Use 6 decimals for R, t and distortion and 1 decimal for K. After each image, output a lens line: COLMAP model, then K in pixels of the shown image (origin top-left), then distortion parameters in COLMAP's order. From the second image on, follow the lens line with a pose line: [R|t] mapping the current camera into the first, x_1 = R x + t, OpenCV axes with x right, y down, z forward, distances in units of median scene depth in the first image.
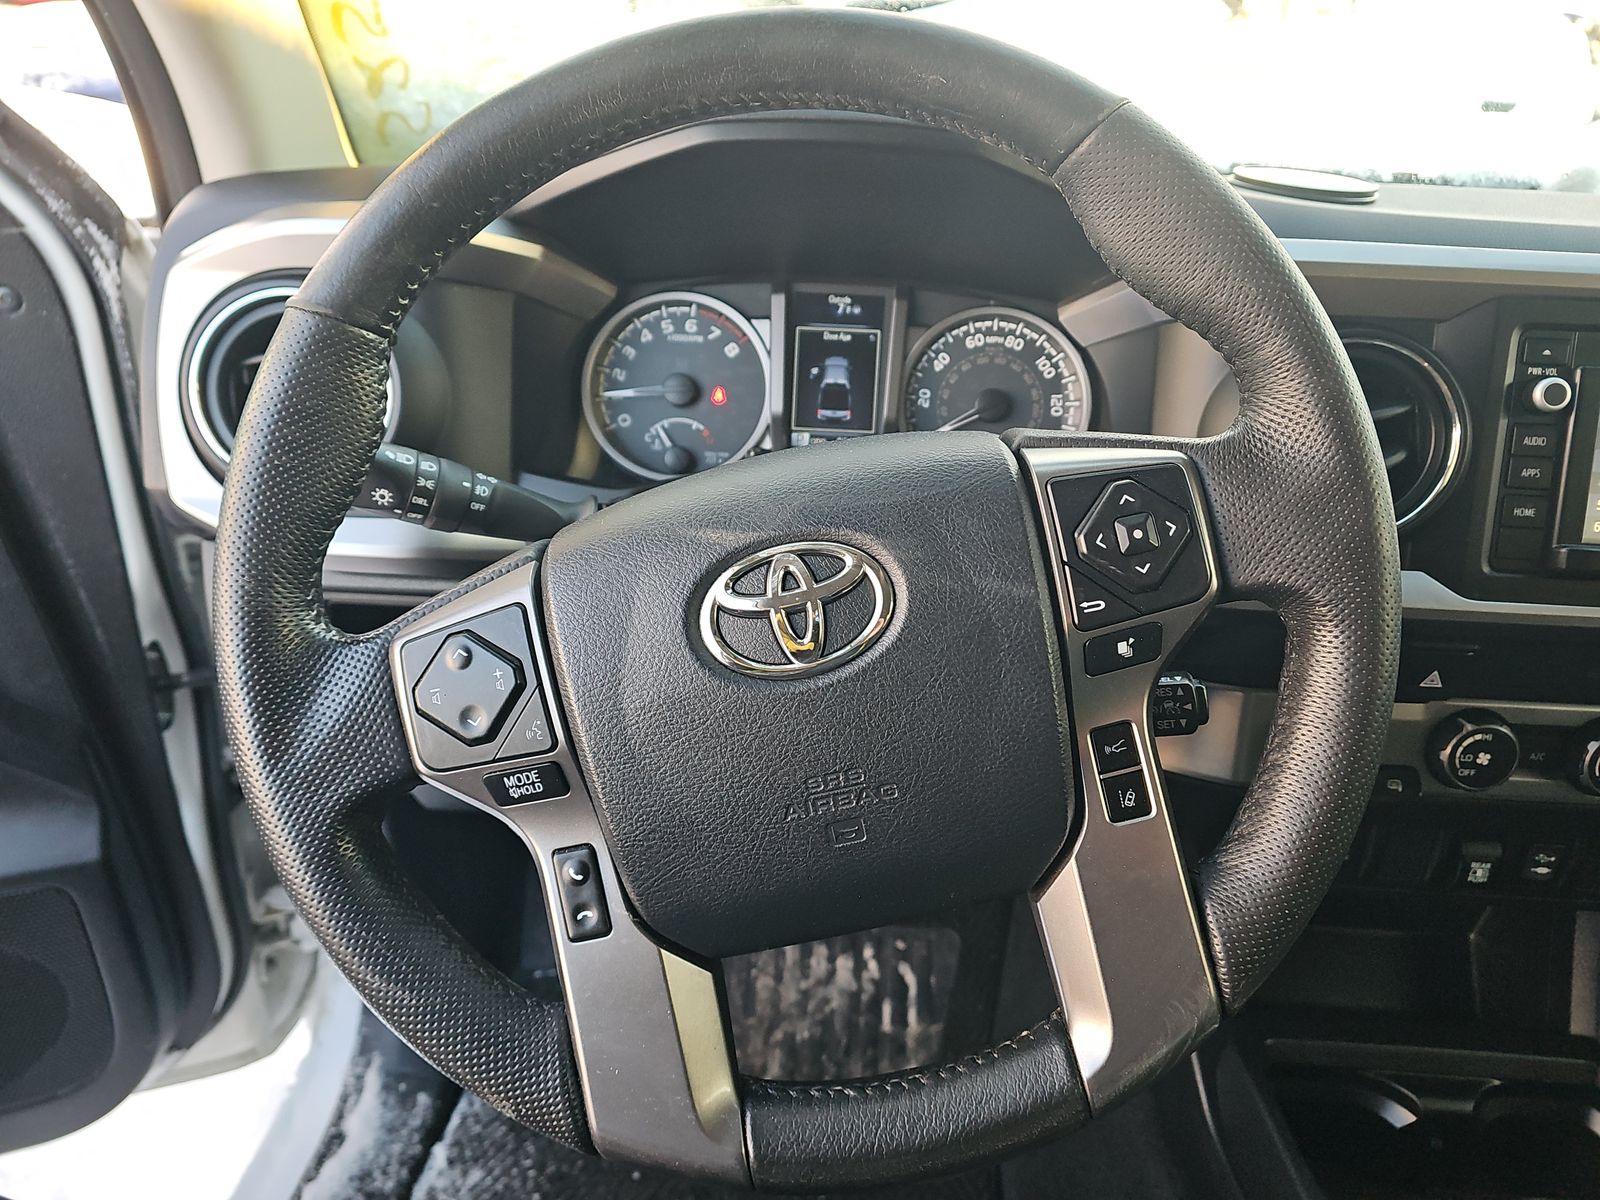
lens RADIAL K [[1048.8, 0, 834.1], [0, 1048.8, 596.1], [0, 0, 1]] dist [0.074658, -0.095046]
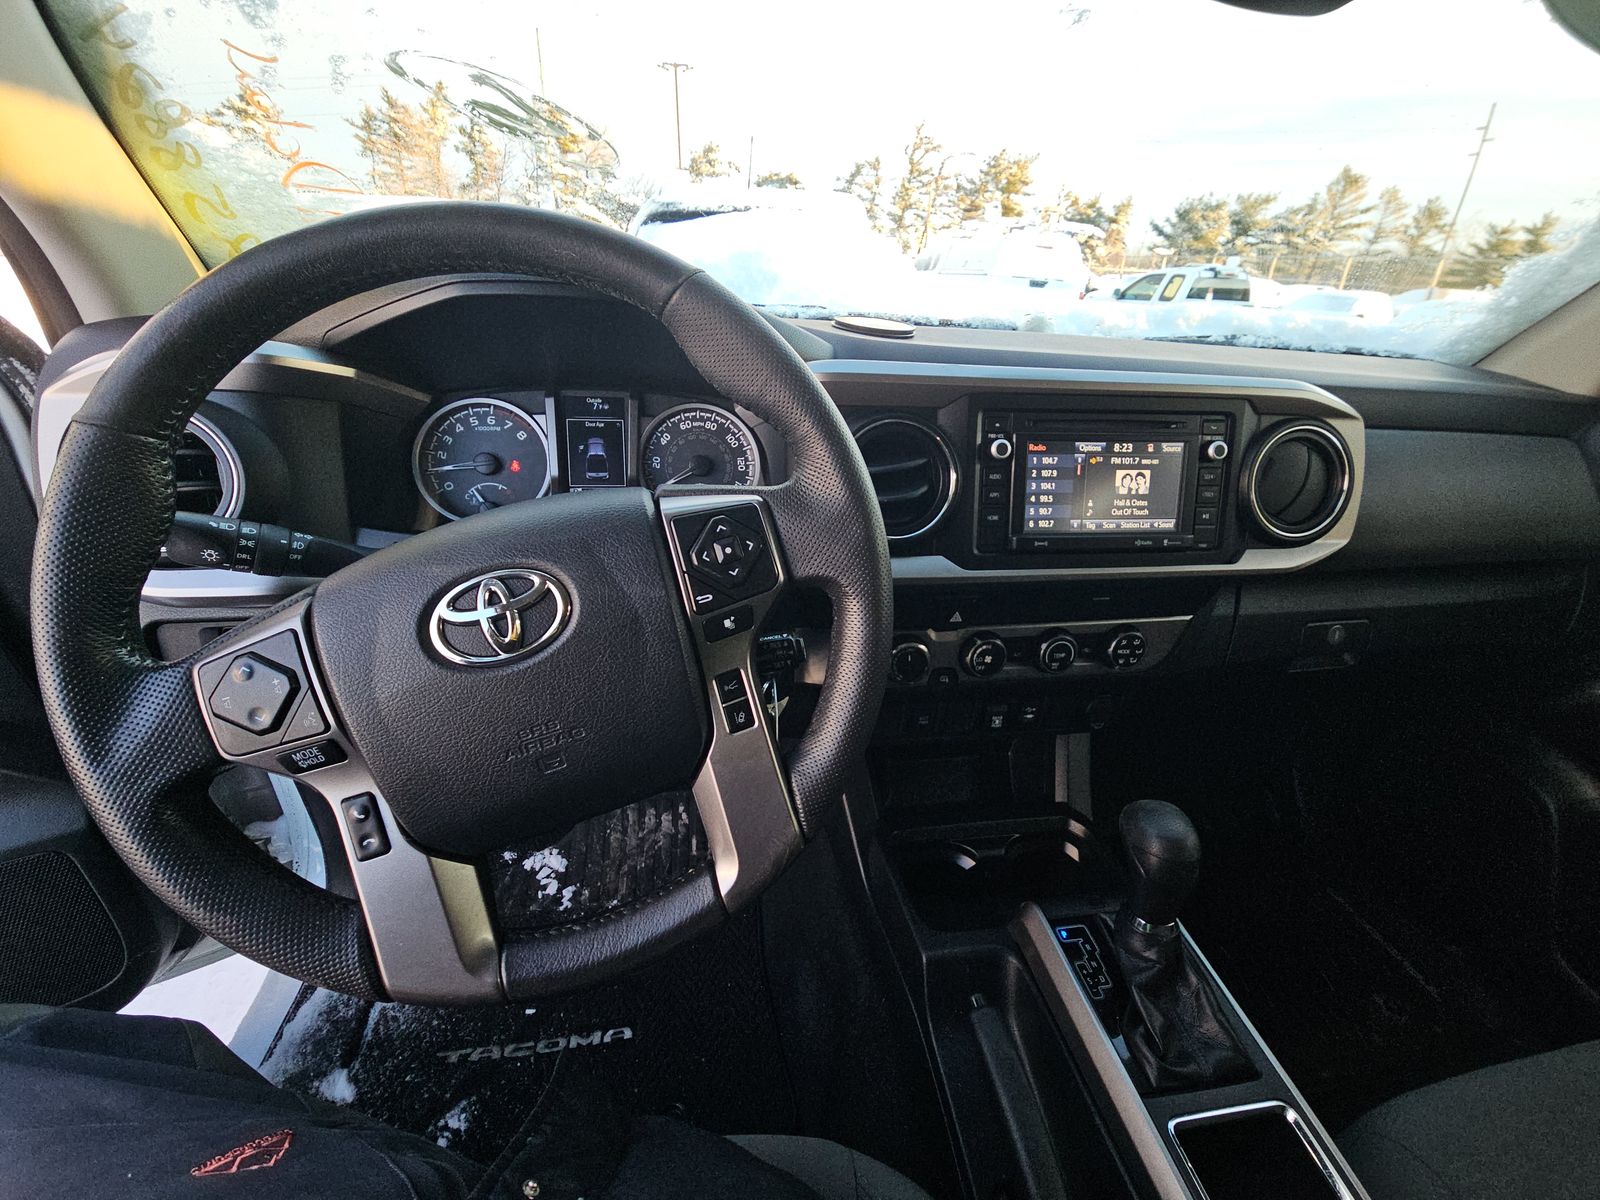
lens RADIAL K [[646.1, 0, 800.0], [0, 646.1, 600.0], [0, 0, 1]] dist [-0.002876, -0.000346]
pose [[0.977407, -0.080731, 0.195341, 0.186002], [0.074612, 0.996469, 0.038496, -0.013845], [-0.197759, -0.023052, 0.979980, 0.037901]]
